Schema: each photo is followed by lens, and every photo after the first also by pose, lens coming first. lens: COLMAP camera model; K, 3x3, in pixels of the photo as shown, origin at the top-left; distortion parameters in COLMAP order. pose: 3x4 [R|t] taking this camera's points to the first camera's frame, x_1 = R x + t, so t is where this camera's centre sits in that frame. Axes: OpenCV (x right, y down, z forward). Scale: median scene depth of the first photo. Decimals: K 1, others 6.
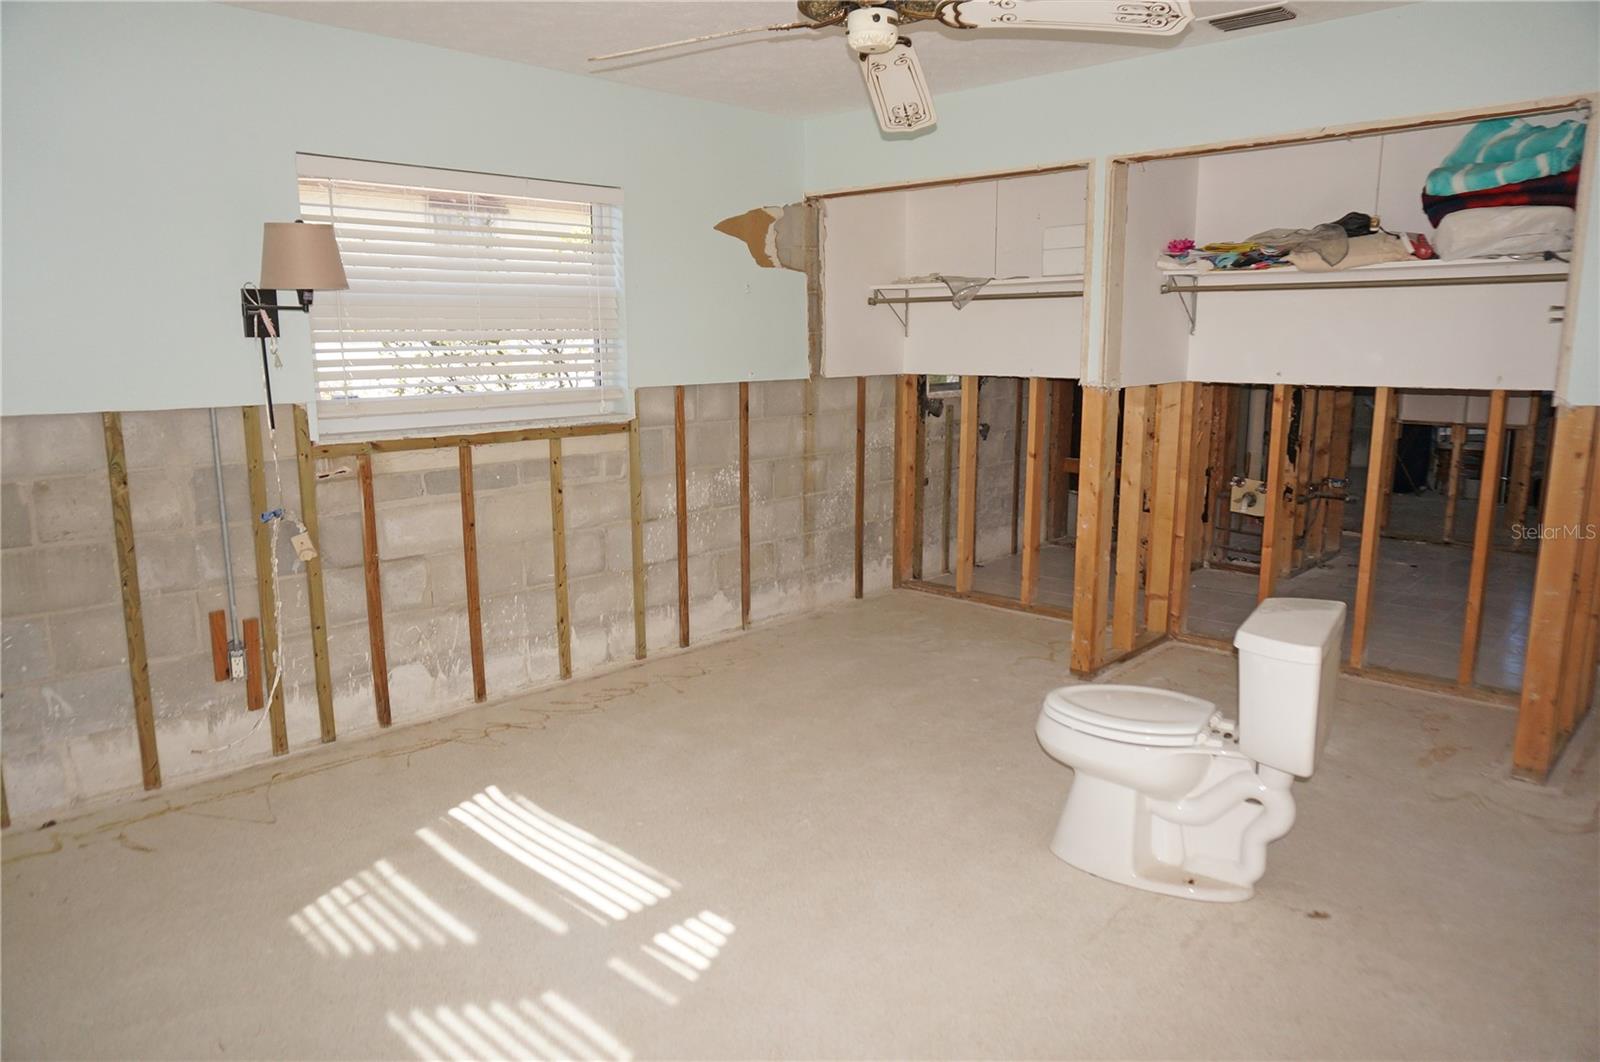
lens RADIAL K [[1061.3, 0, 797.8], [0, 1061.3, 538.8], [0, 0, 1]] dist [-0.058433, 0.039802]
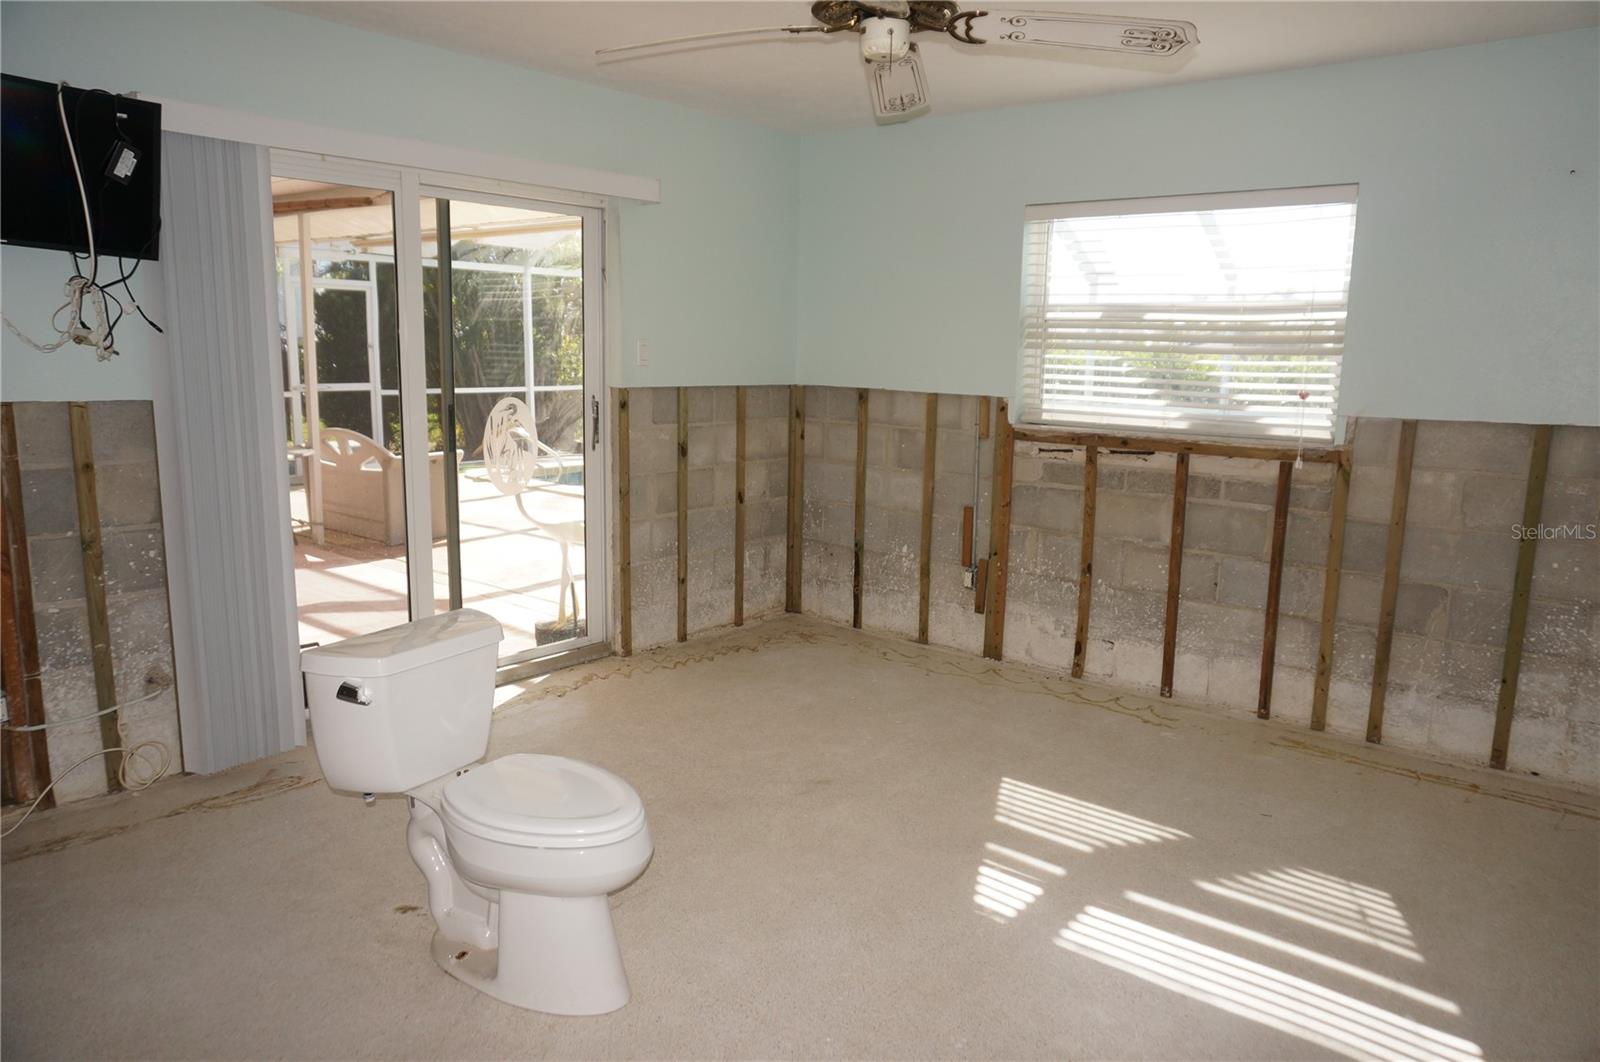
lens RADIAL K [[1061.3, 0, 797.8], [0, 1061.3, 538.8], [0, 0, 1]] dist [-0.058433, 0.039802]
pose [[-0.997254, -0.001803, -0.074036, 0.129221], [-0.028117, 0.934072, 0.355976, -0.223259], [0.068513, 0.357080, -0.931558, 1.196597]]
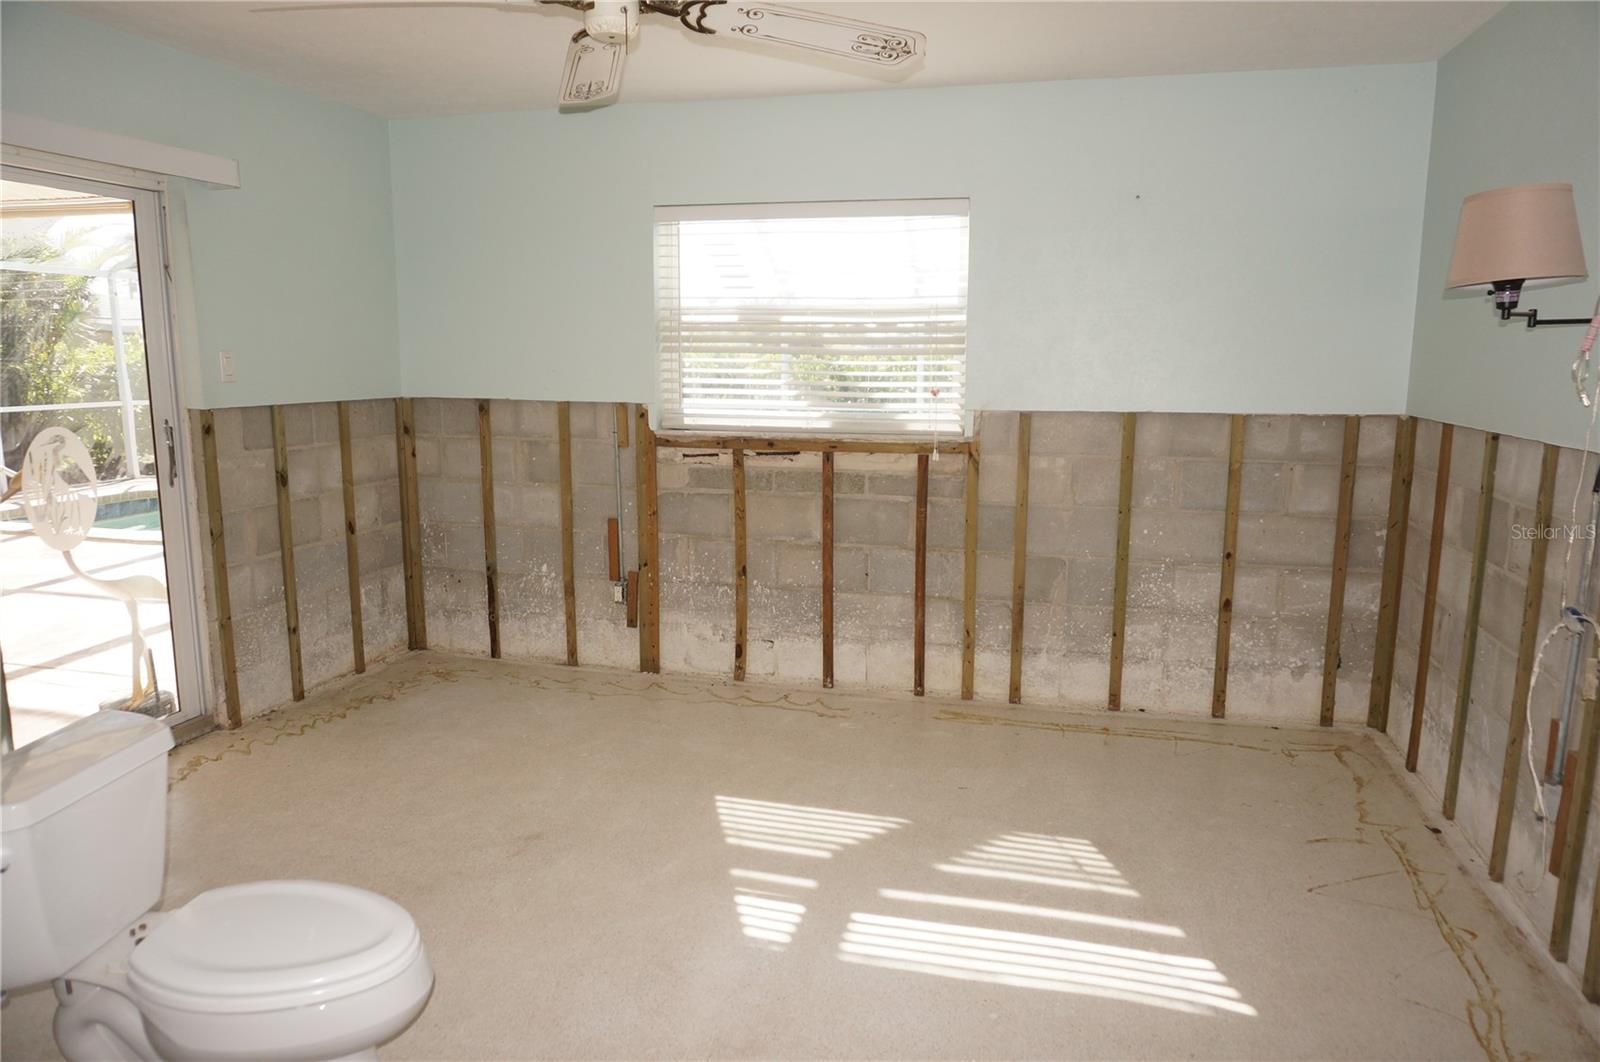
lens RADIAL K [[1061.3, 0, 797.8], [0, 1061.3, 538.8], [0, 0, 1]] dist [-0.058433, 0.039802]
pose [[-0.873075, 0.081868, -0.480664, 0.229751], [-0.093463, 0.939423, 0.329771, -0.212951], [0.478544, 0.332839, -0.812535, 1.116520]]
